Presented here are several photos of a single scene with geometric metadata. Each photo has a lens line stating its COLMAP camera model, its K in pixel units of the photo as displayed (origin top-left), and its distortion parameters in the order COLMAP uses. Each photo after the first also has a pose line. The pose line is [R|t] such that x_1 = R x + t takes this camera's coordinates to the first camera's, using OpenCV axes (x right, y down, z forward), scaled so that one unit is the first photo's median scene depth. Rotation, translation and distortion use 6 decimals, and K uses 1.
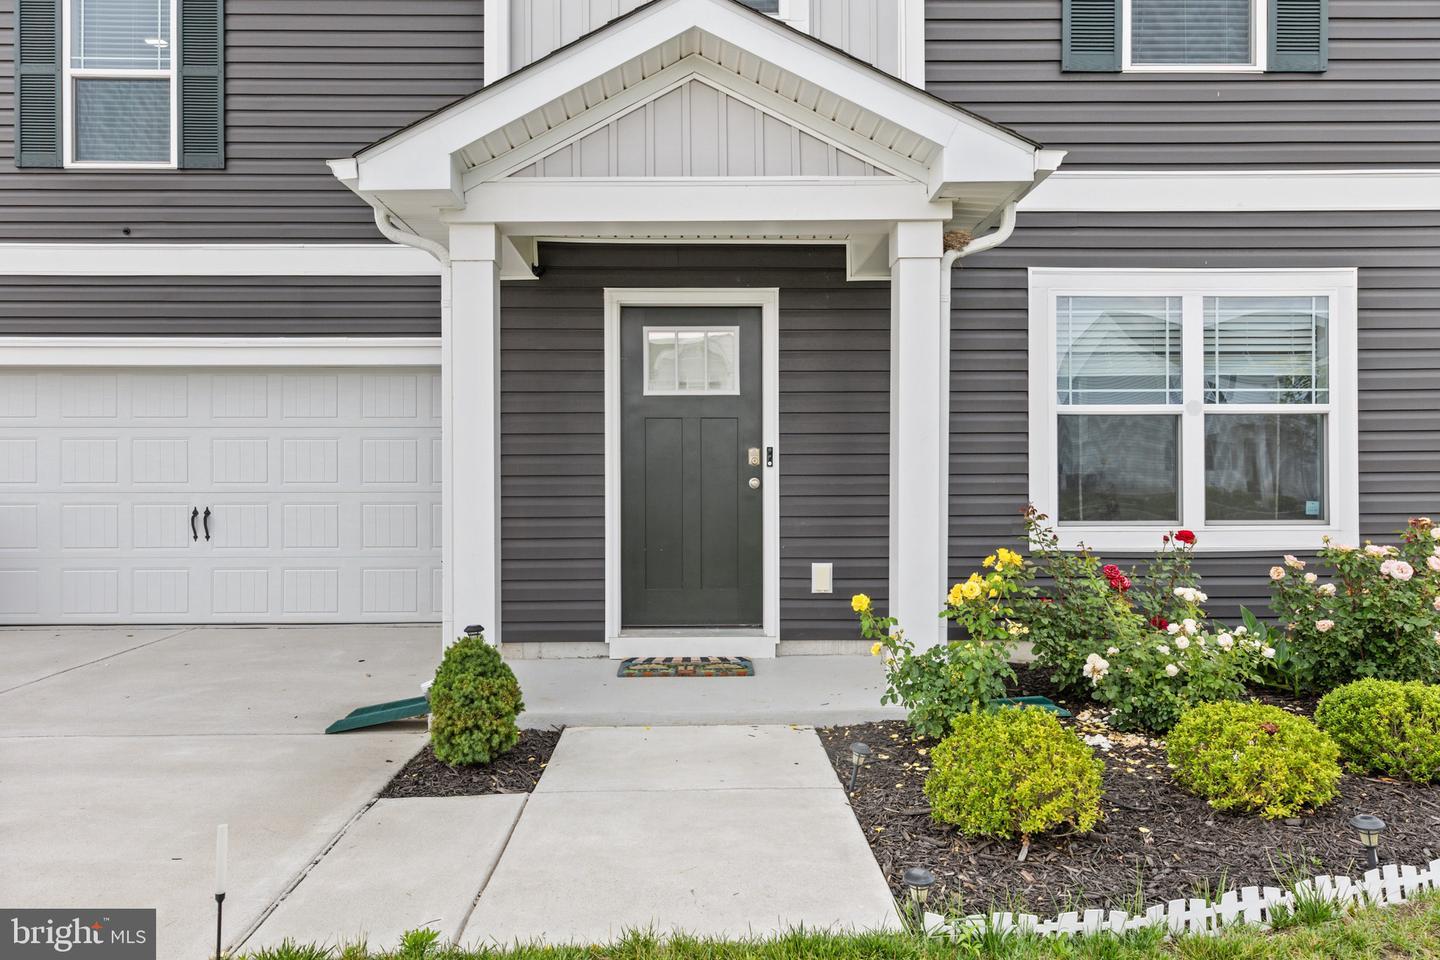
lens RADIAL K [[955.6, 0, 702.9], [0, 955.6, 471.1], [0, 0, 1]] dist [0.003892, 0.001524]
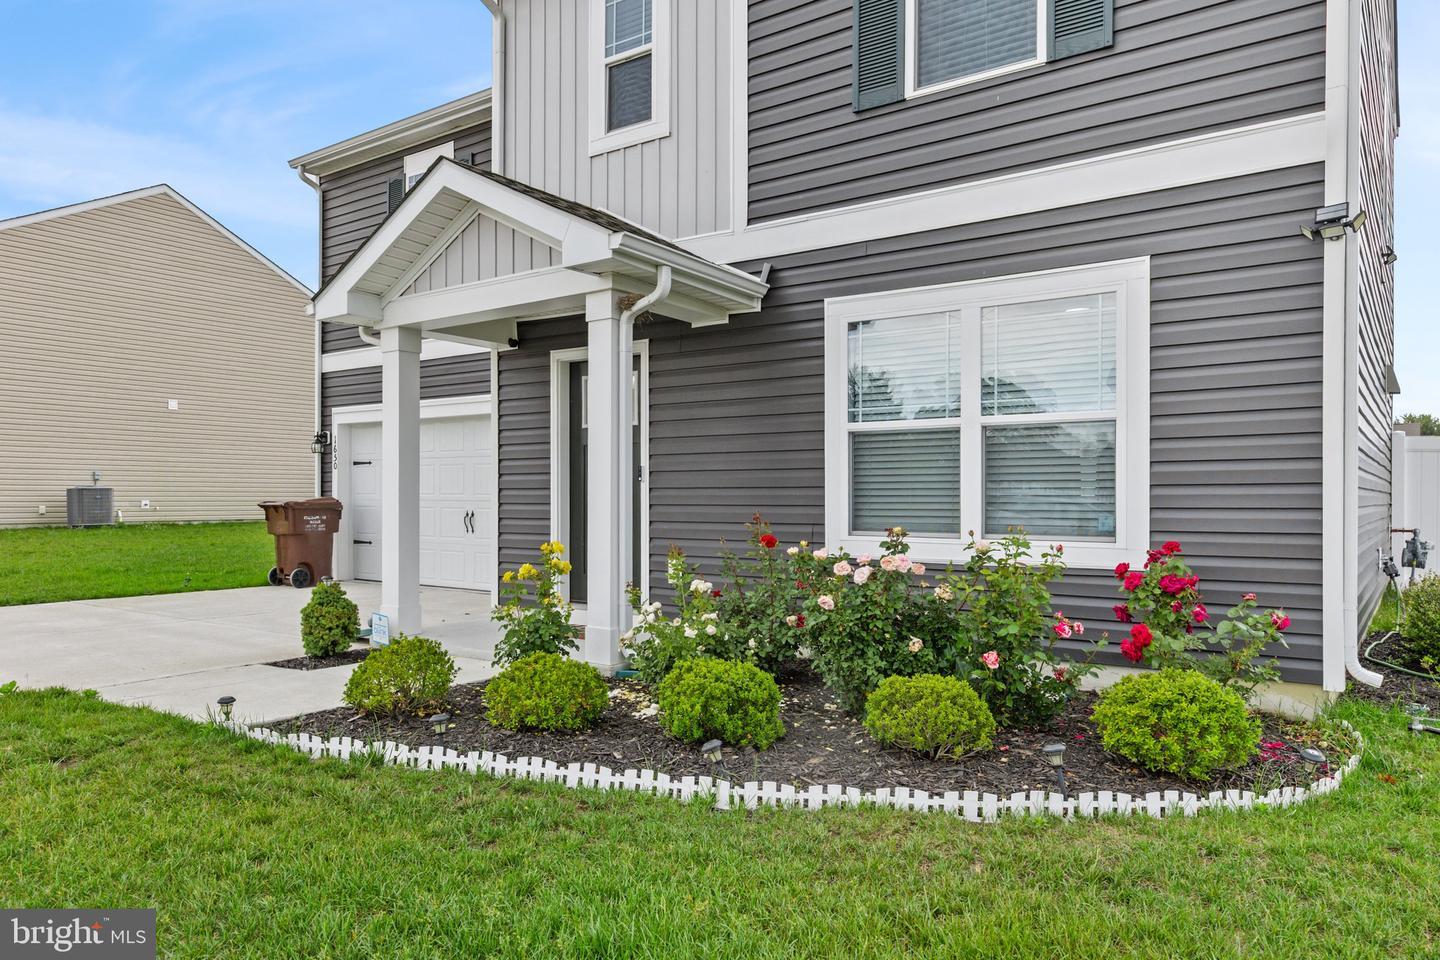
lens RADIAL K [[979.1, 0, 716.8], [0, 979.1, 497.9], [0, 0, 1]] dist [0.002415, 0.001712]
pose [[0.797637, 0.005973, -0.603108, 0.917051], [-0.000806, 0.999961, 0.008838, 0.005877], [0.603137, -0.006564, 0.797610, 0.025707]]
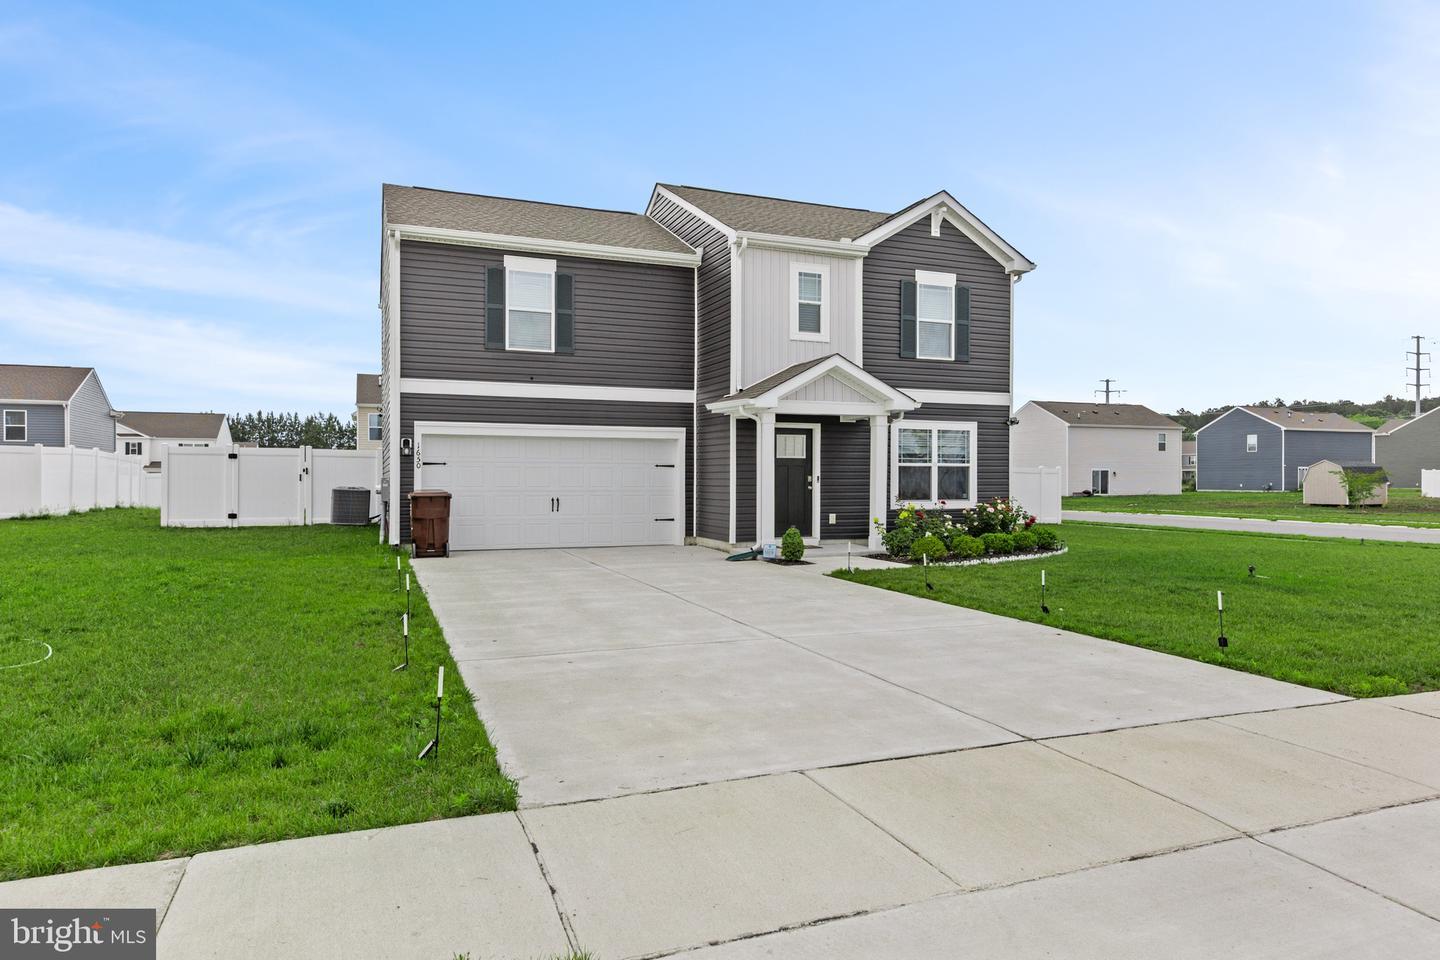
lens RADIAL K [[874.2, 0, 720.0], [0, 874.2, 480.0], [0, 0, 1]] dist [-0.000515, 0.000129]
pose [[0.933344, 0.004610, 0.358953, -1.204393], [-0.007605, 0.999947, 0.006932, -0.028870], [-0.358902, -0.009200, 0.933330, -1.468139]]
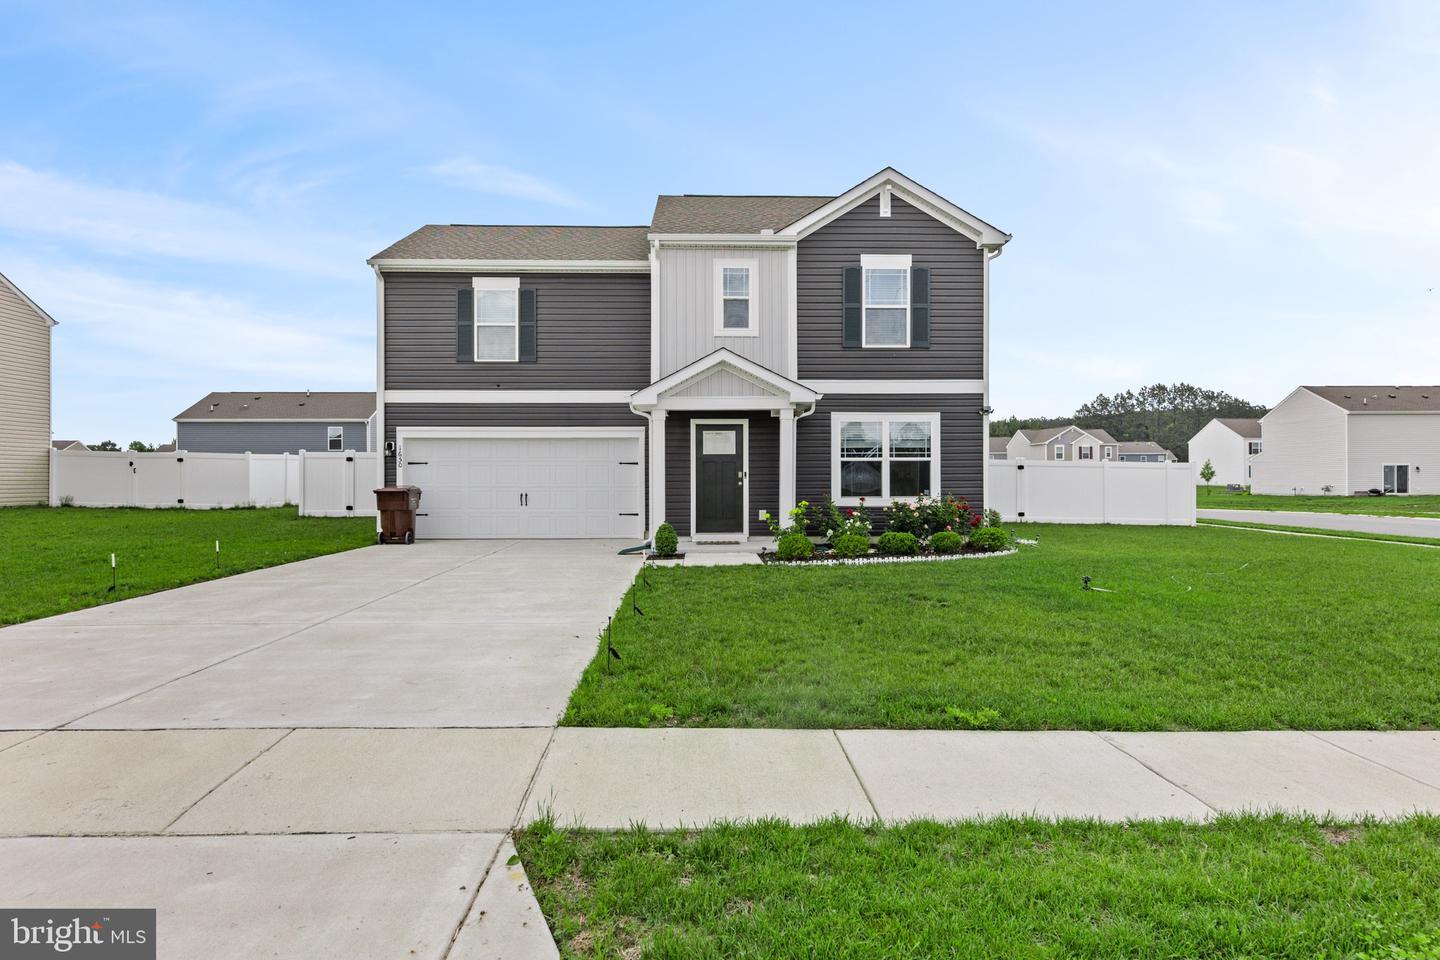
lens RADIAL K [[823.4, 0, 720.0], [0, 823.4, 480.0], [0, 0, 1]] dist [0.000220, 0.000317]
pose [[0.999854, 0.001251, 0.017018, -0.053875], [-0.001402, 0.999960, 0.008862, -0.021910], [-0.017007, -0.008885, 0.999816, -1.584687]]
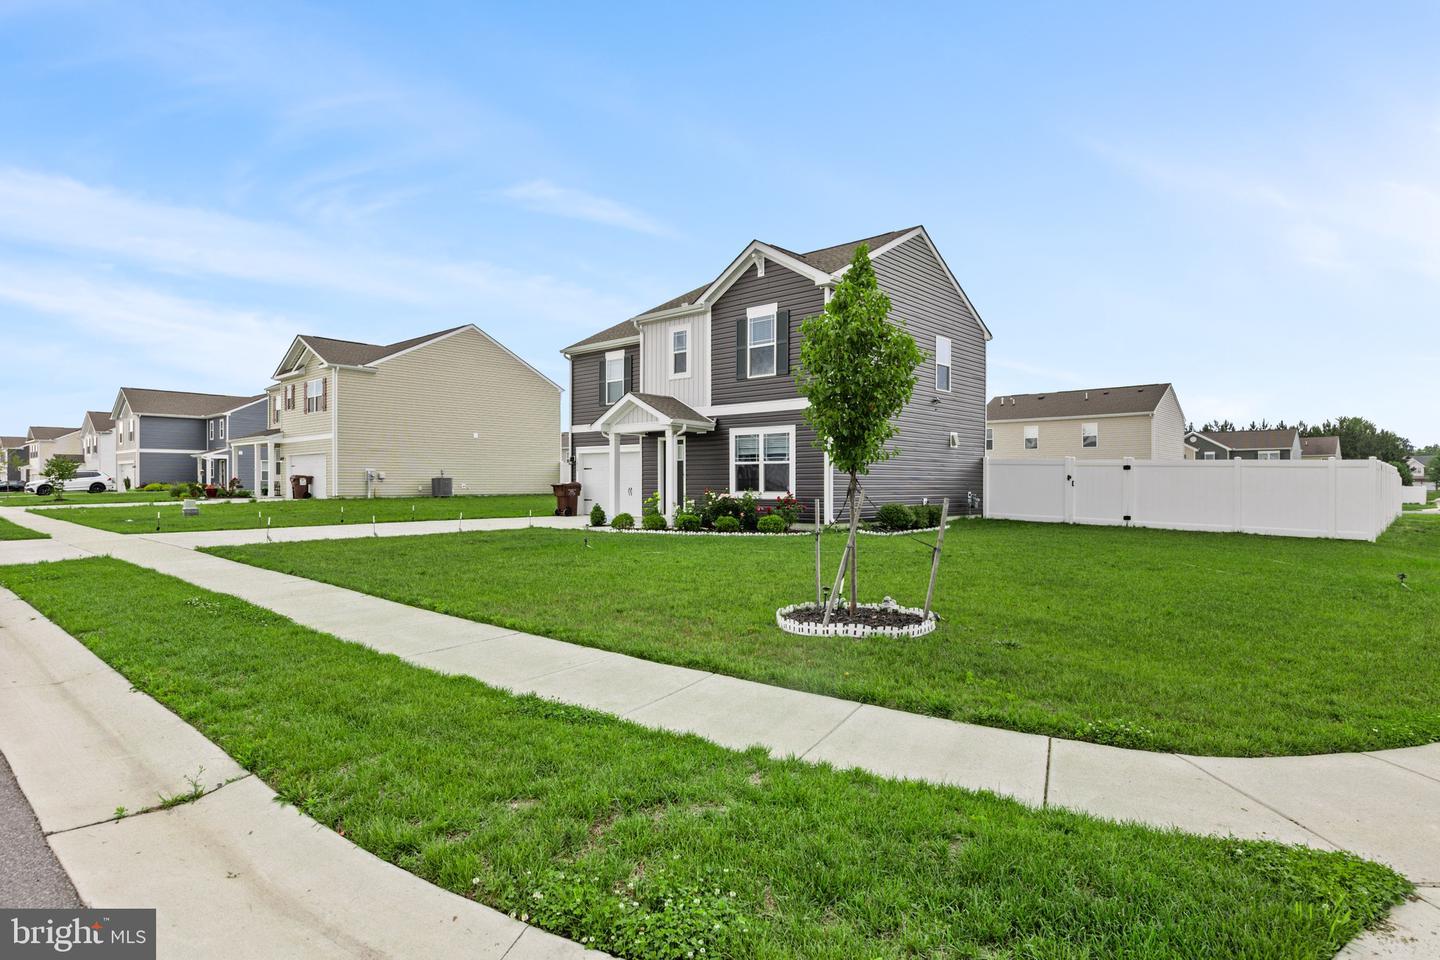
lens RADIAL K [[784.4, 0, 720.0], [0, 784.4, 480.0], [0, 0, 1]] dist [0.001118, -0.000064]
pose [[0.727774, 0.003202, -0.685810, 2.591996], [-0.000148, 0.999990, 0.004513, -0.008631], [0.685817, -0.003183, 0.727767, -1.454552]]
